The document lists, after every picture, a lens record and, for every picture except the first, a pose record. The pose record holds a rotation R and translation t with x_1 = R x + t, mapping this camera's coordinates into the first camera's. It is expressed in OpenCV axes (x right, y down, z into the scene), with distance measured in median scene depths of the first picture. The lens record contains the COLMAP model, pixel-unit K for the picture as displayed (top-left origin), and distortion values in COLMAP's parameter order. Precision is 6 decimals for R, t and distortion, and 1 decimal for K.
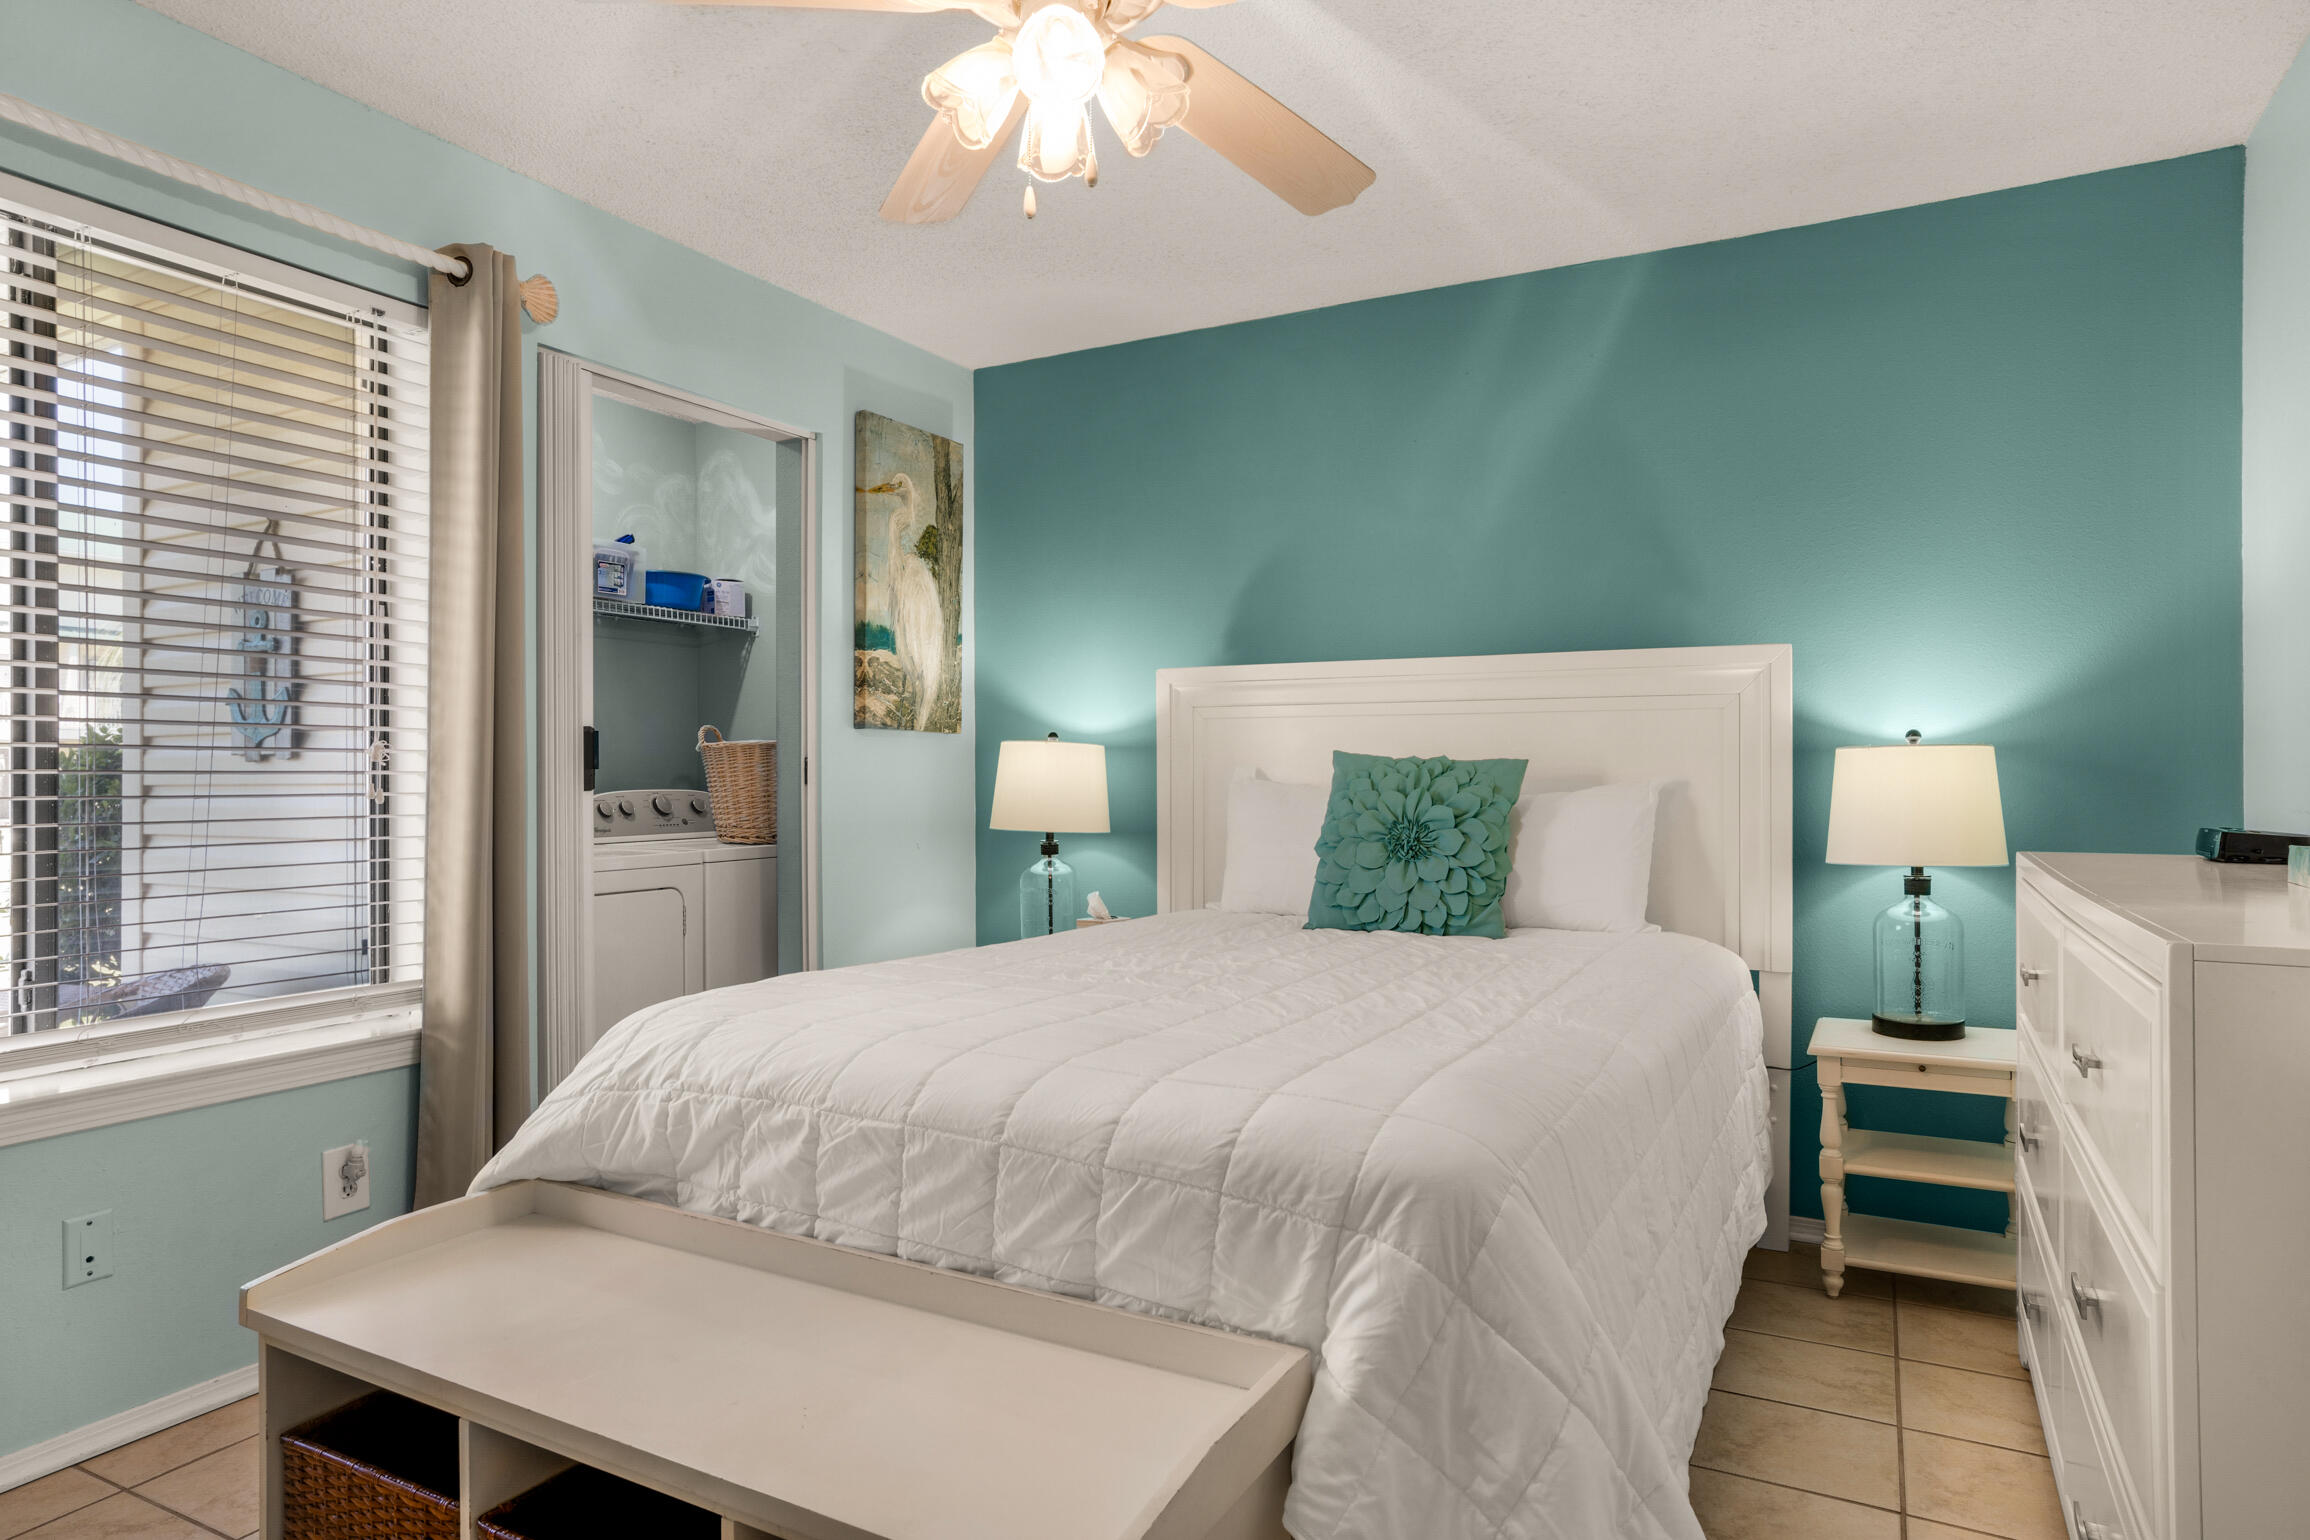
lens RADIAL K [[1349.7, 0, 1155.0], [0, 1349.7, 770.0], [0, 0, 1]] dist [-0.029663, 0.000943]
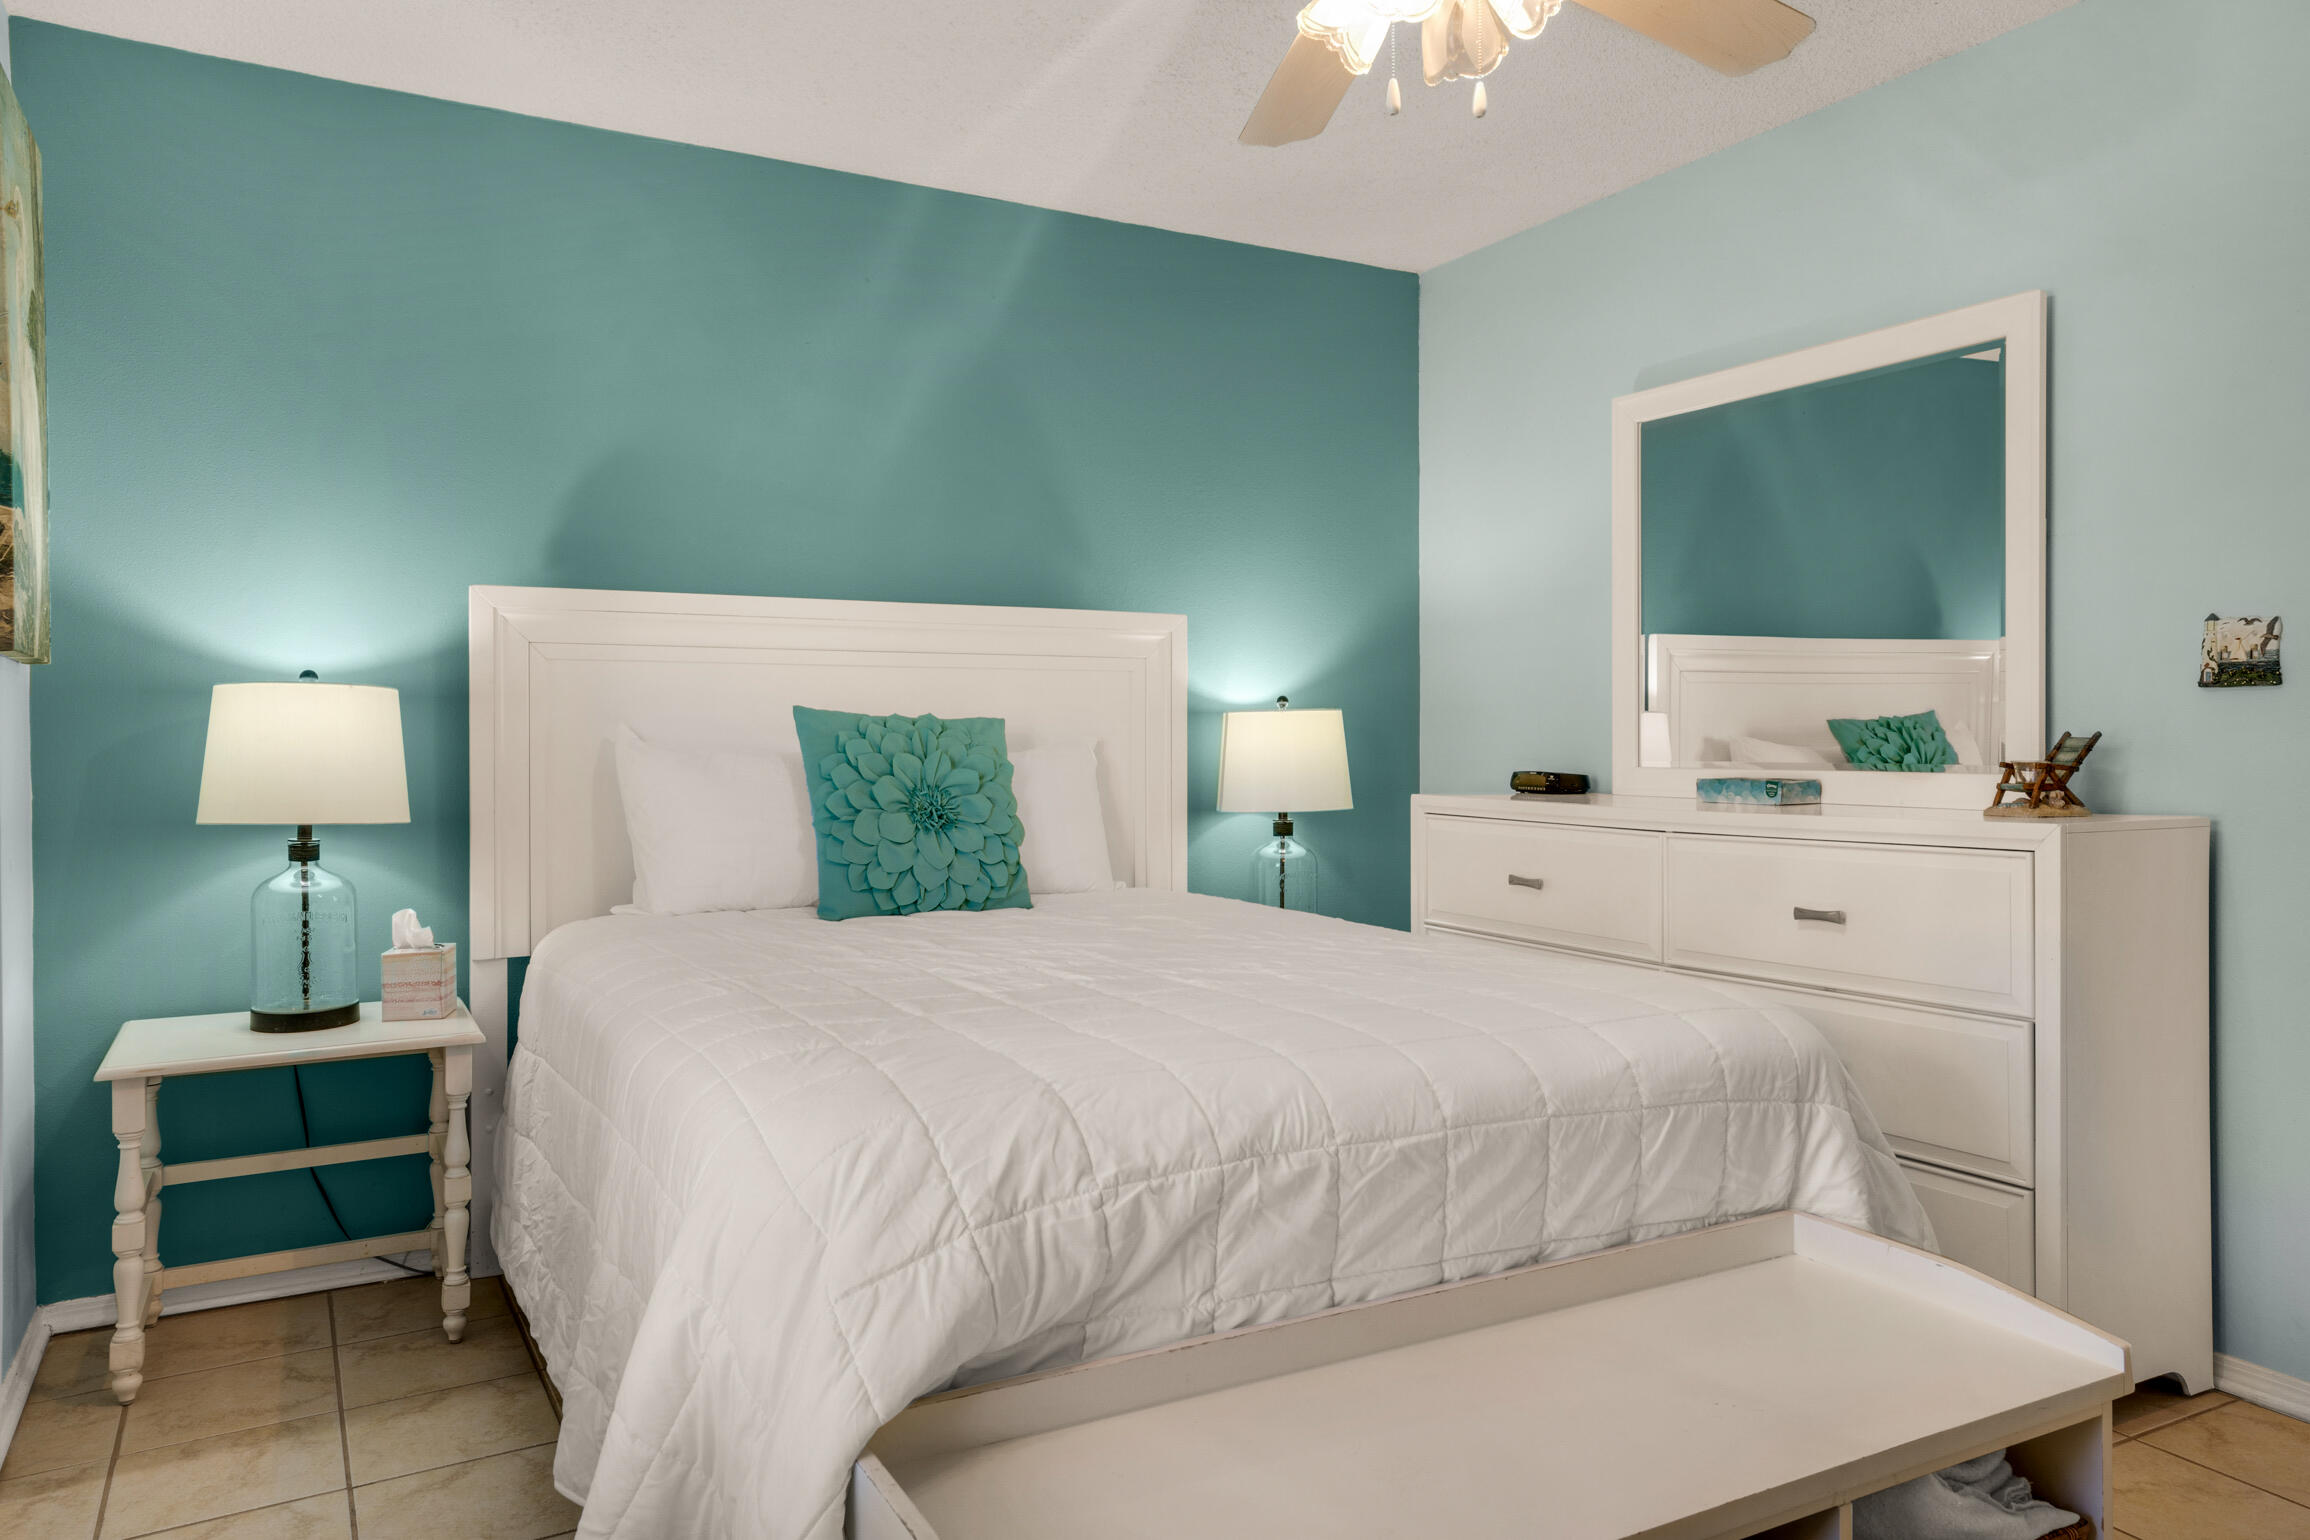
lens RADIAL K [[1562.2, 0, 1160.2], [0, 1562.2, 752.9], [0, 0, 1]] dist [-0.000697, 0.000703]
pose [[0.523928, -0.008072, 0.851724, -0.607128], [-0.002677, 0.999935, 0.011123, 0.003481], [-0.851758, -0.008108, 0.523872, 0.330697]]
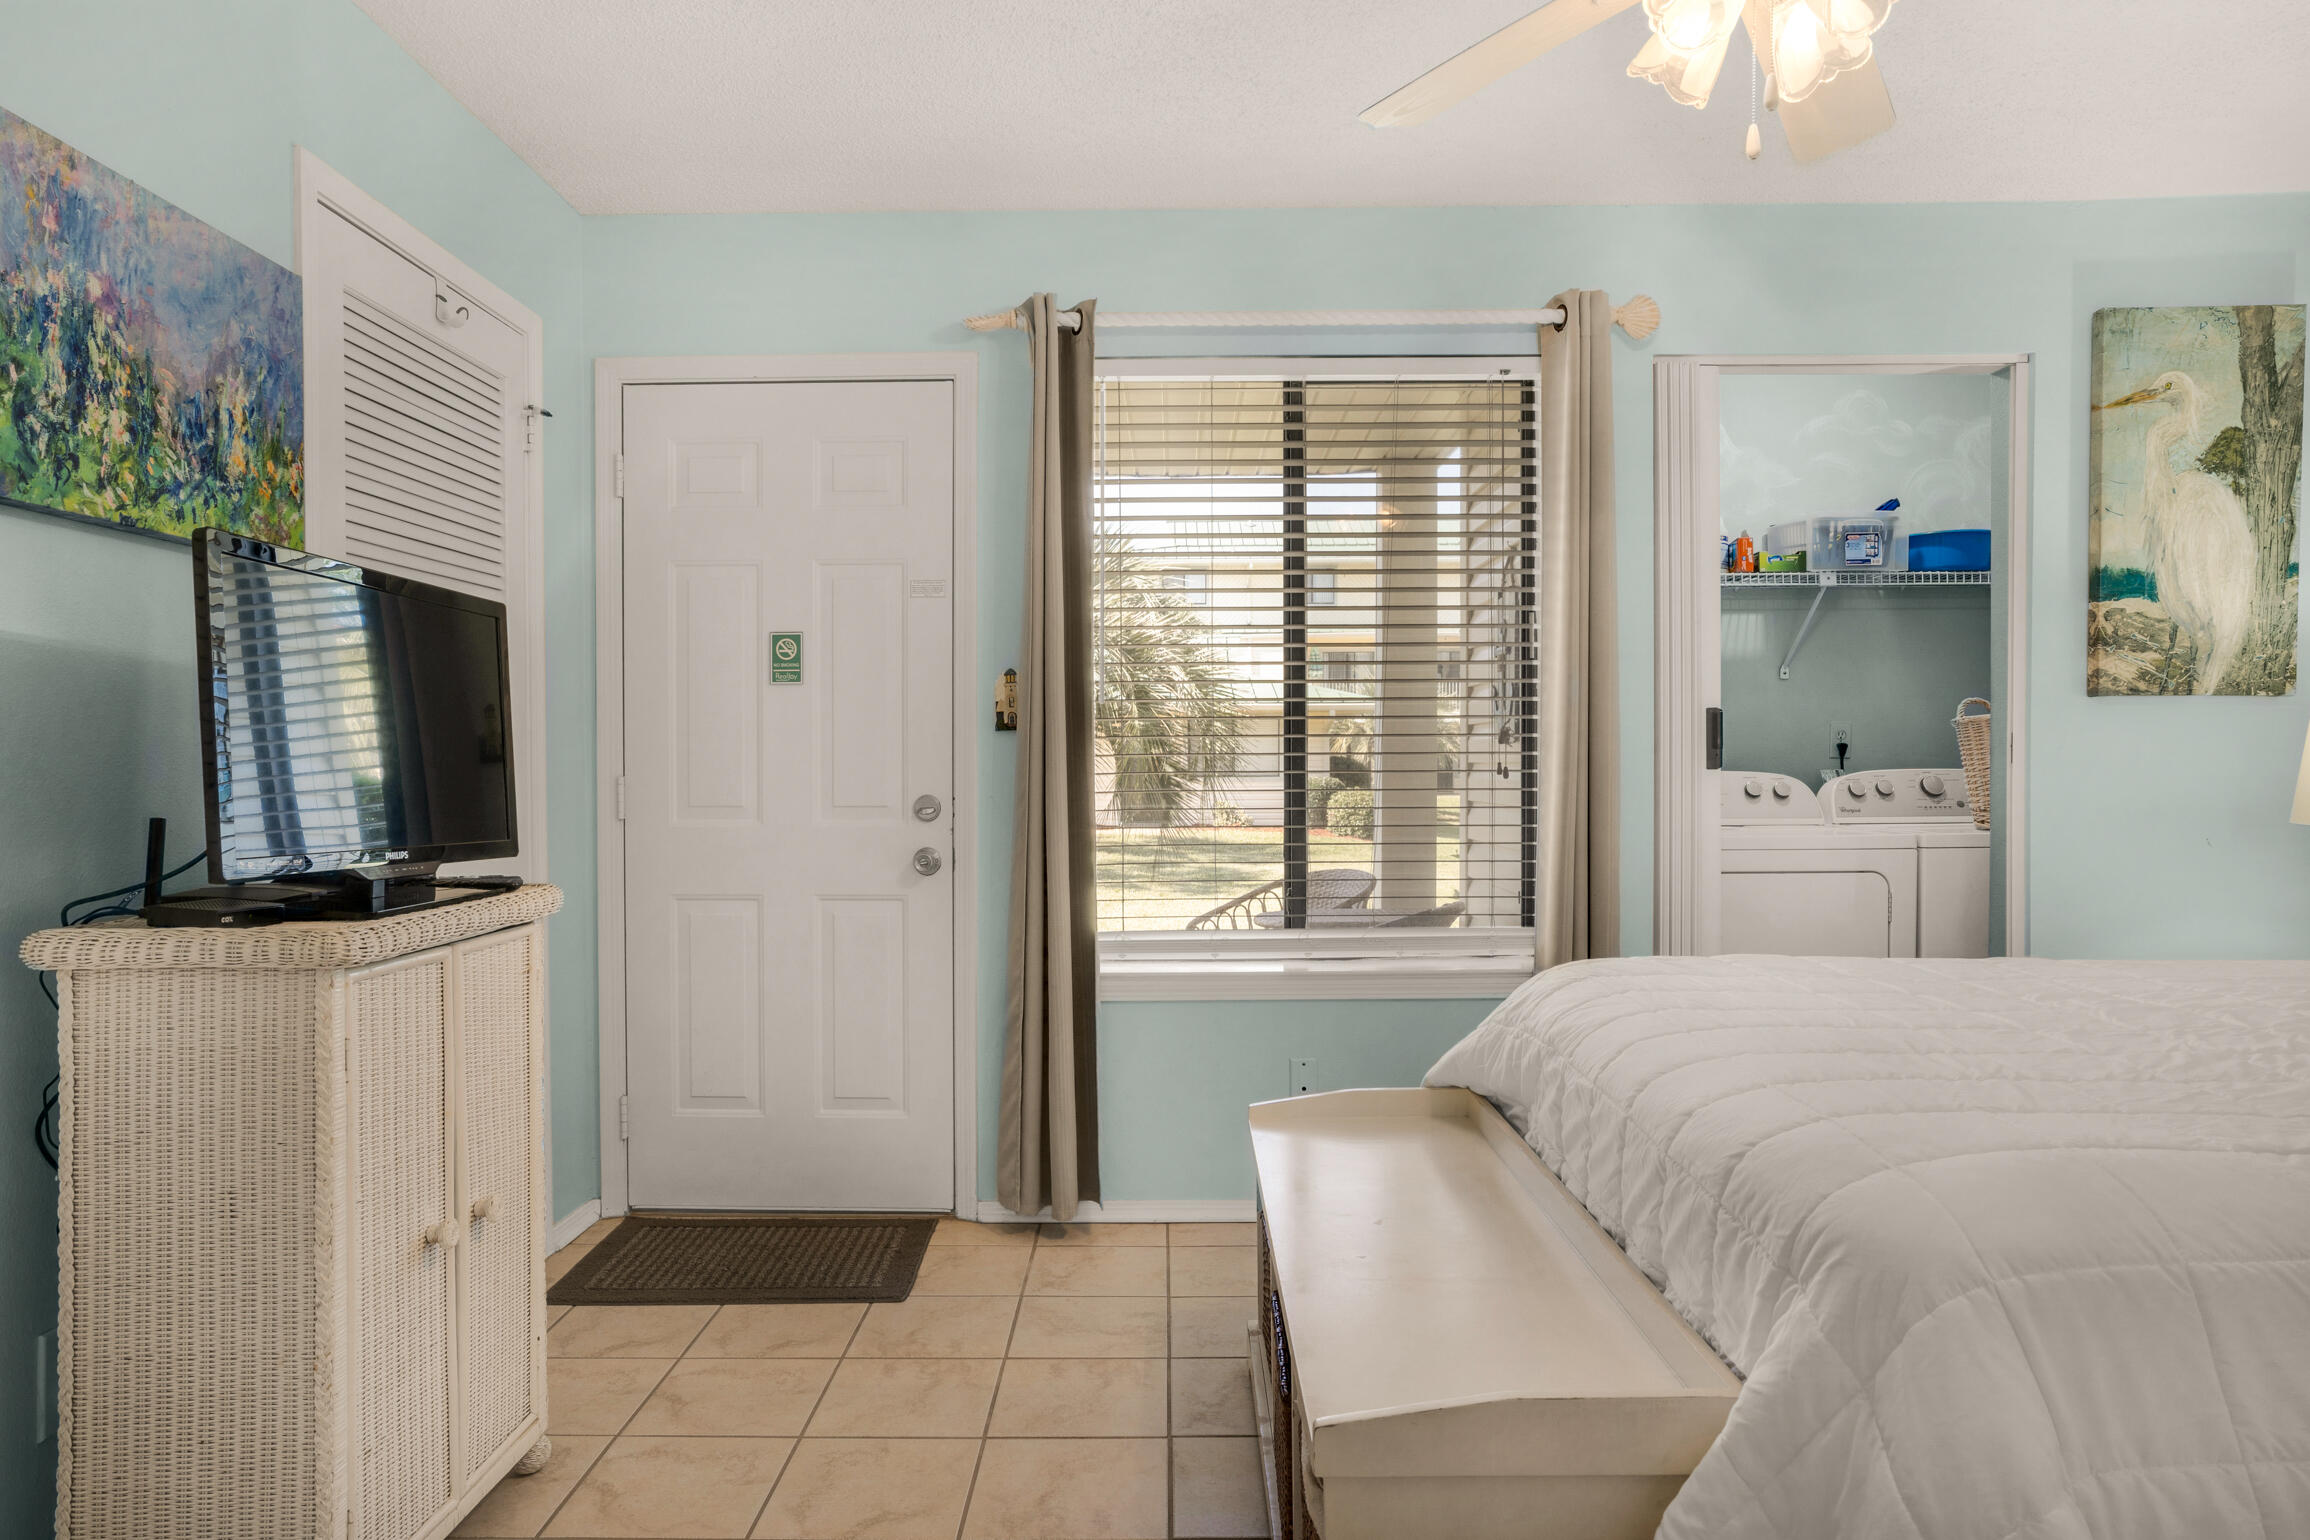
lens RADIAL K [[1421.4, 0, 1155.0], [0, 1421.4, 770.0], [0, 0, 1]] dist [0.003307, 0.002790]
pose [[0.472955, 0.005079, -0.881072, 0.334890], [0.009048, 0.999903, 0.010621, -0.000003], [0.881040, -0.012995, 0.472863, 0.089342]]
